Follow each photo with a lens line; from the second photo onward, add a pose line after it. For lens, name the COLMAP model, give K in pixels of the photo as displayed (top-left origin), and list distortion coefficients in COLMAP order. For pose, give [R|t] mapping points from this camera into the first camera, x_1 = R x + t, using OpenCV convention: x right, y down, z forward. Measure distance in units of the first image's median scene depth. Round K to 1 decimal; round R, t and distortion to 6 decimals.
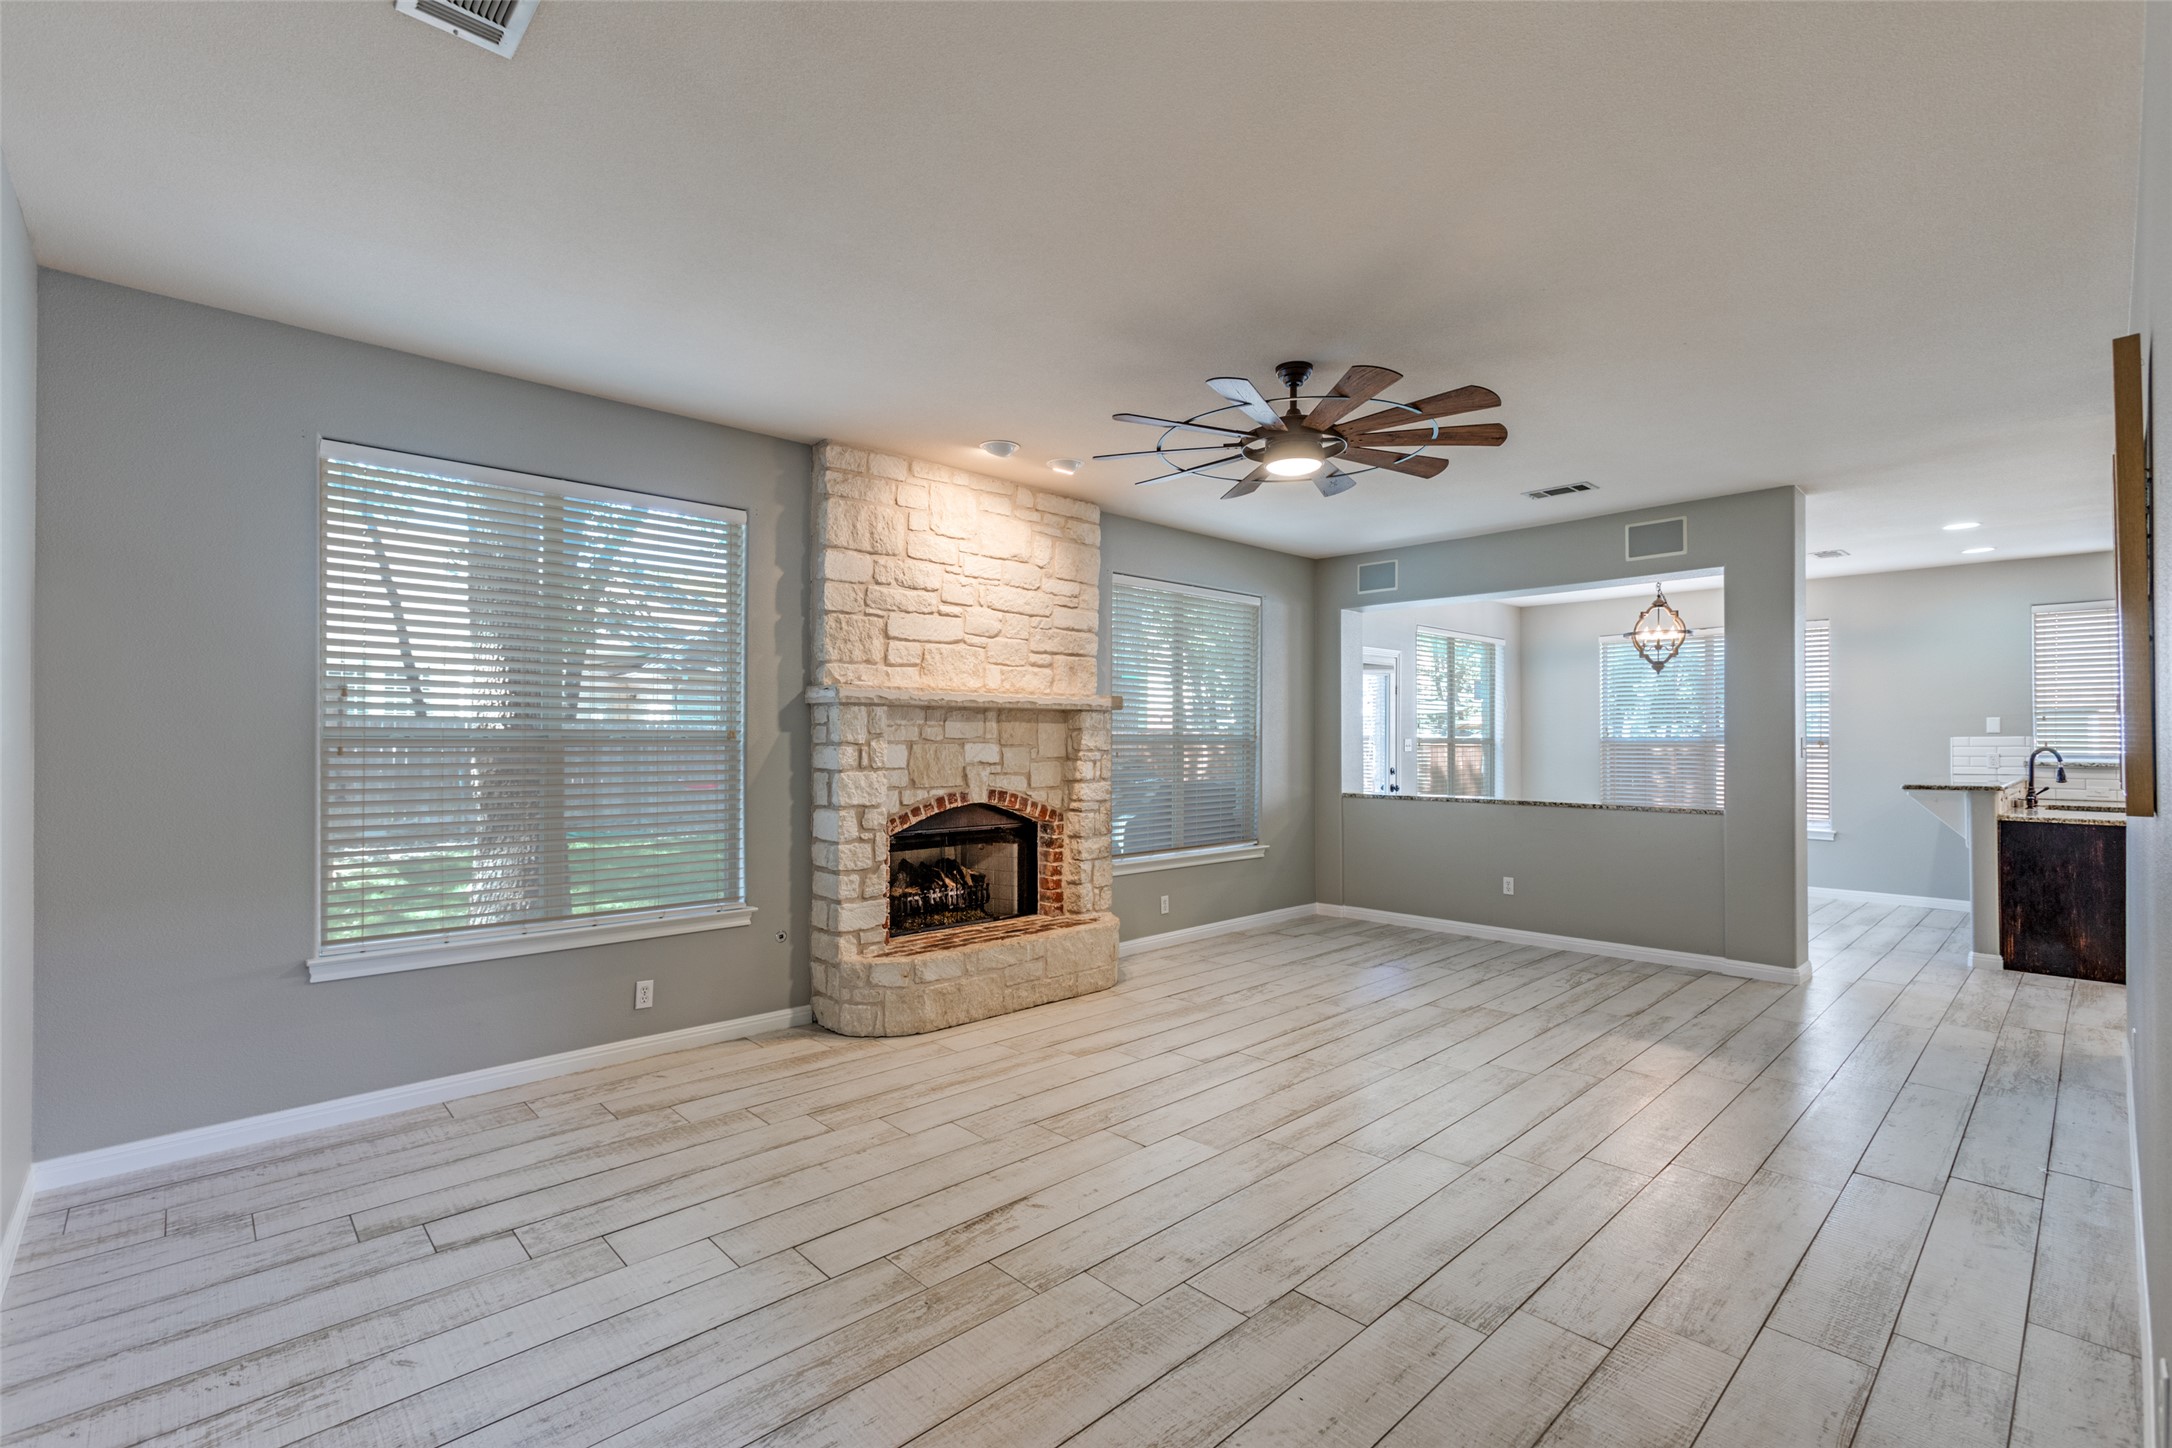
lens RADIAL K [[979.7, 0, 1095.9], [0, 979.7, 730.3], [0, 0, 1]] dist [-0.004088, 0.000554]
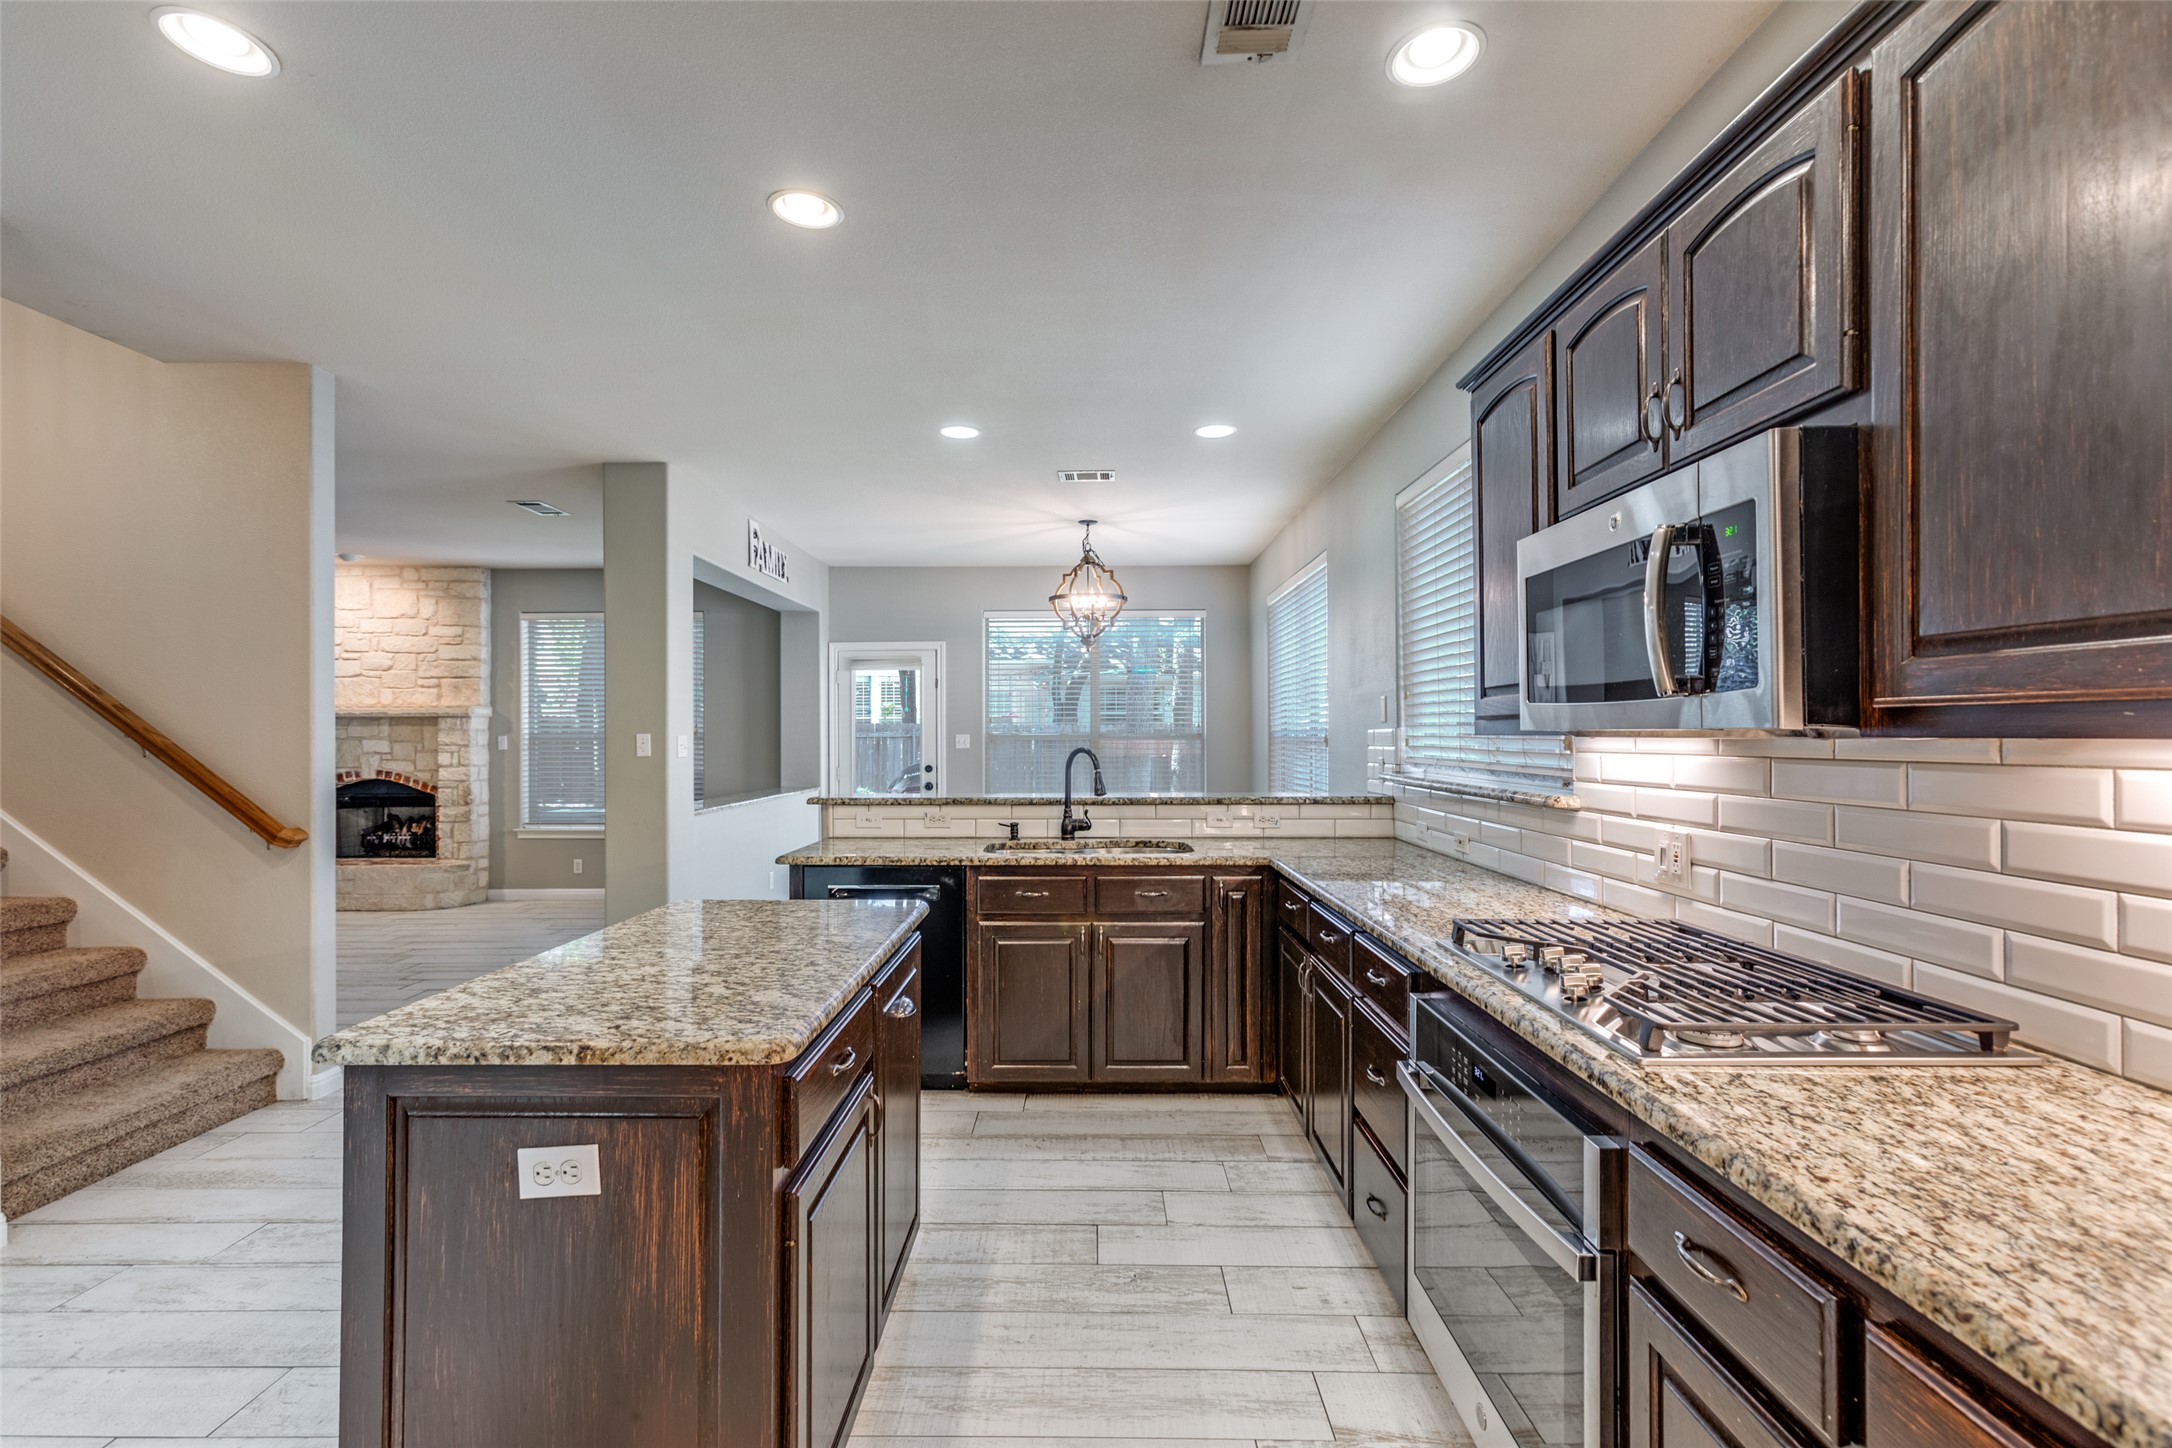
lens RADIAL K [[979.7, 0, 1074.8], [0, 979.7, 729.0], [0, 0, 1]] dist [-0.004088, 0.000554]
pose [[0.731213, -0.006601, -0.682117, 1.717753], [0.009168, 0.999958, 0.000151, 0.005744], [0.682088, -0.006363, 0.731243, 0.618200]]
